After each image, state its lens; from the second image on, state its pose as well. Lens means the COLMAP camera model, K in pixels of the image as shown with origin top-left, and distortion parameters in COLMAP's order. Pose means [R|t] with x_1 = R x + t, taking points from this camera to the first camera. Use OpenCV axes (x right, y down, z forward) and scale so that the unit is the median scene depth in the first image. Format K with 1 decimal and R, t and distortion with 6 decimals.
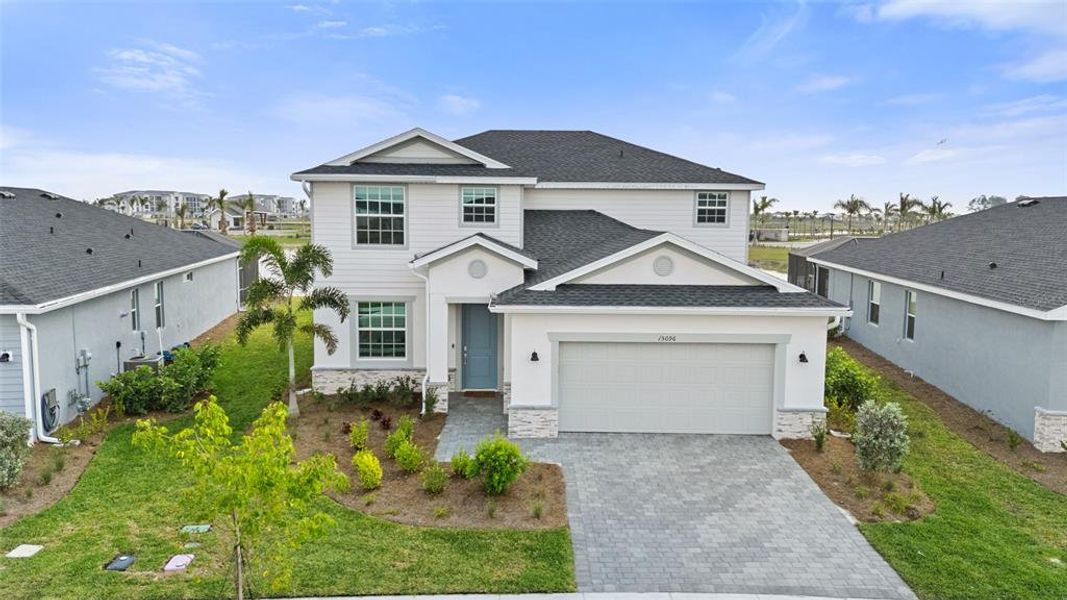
lens RADIAL K [[792.4, 0, 530.7], [0, 792.4, 297.7], [0, 0, 1]] dist [0.045743, -0.039016]
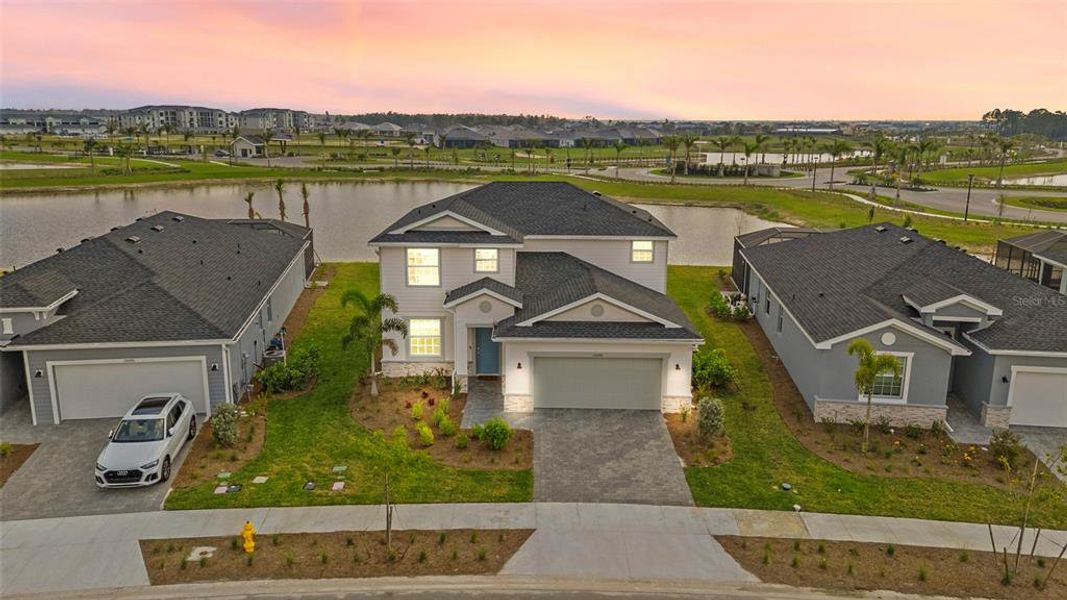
lens RADIAL K [[792.4, 0, 531.2], [0, 792.4, 294.7], [0, 0, 1]] dist [0.045743, -0.039016]
pose [[0.999895, 0.002658, -0.014217, 0.054931], [-0.001062, 0.993806, 0.111128, -0.268238], [0.014424, -0.111101, 0.993704, -0.674194]]
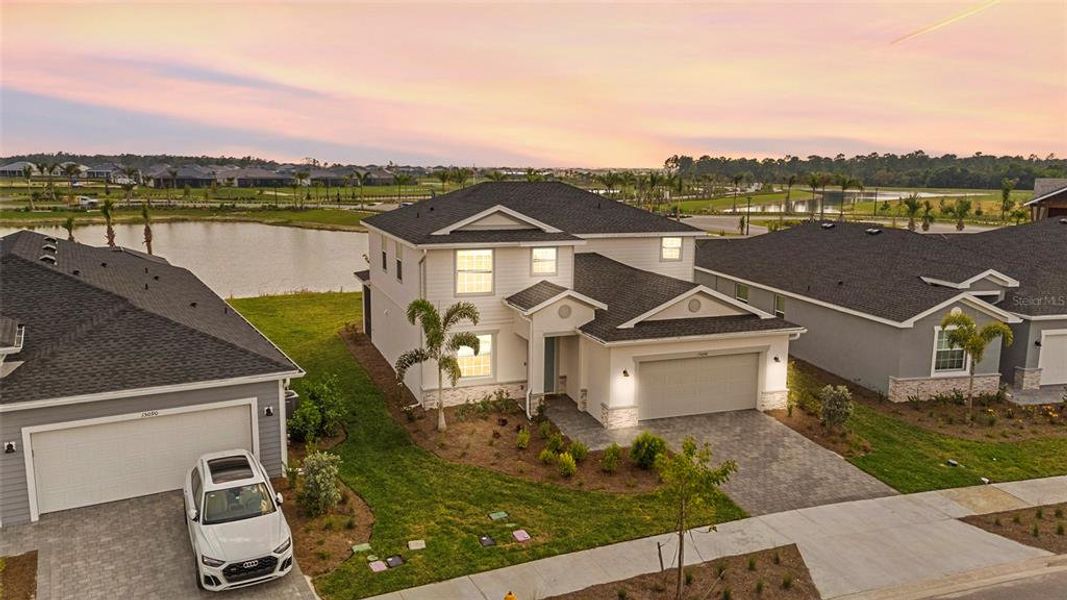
lens RADIAL K [[792.4, 0, 530.3], [0, 792.4, 298.6], [0, 0, 1]] dist [0.045743, -0.039016]
pose [[0.940063, -0.056803, 0.336237, -0.662984], [0.035935, 0.997040, 0.067968, -0.175076], [-0.339103, -0.051812, 0.939321, -0.332017]]
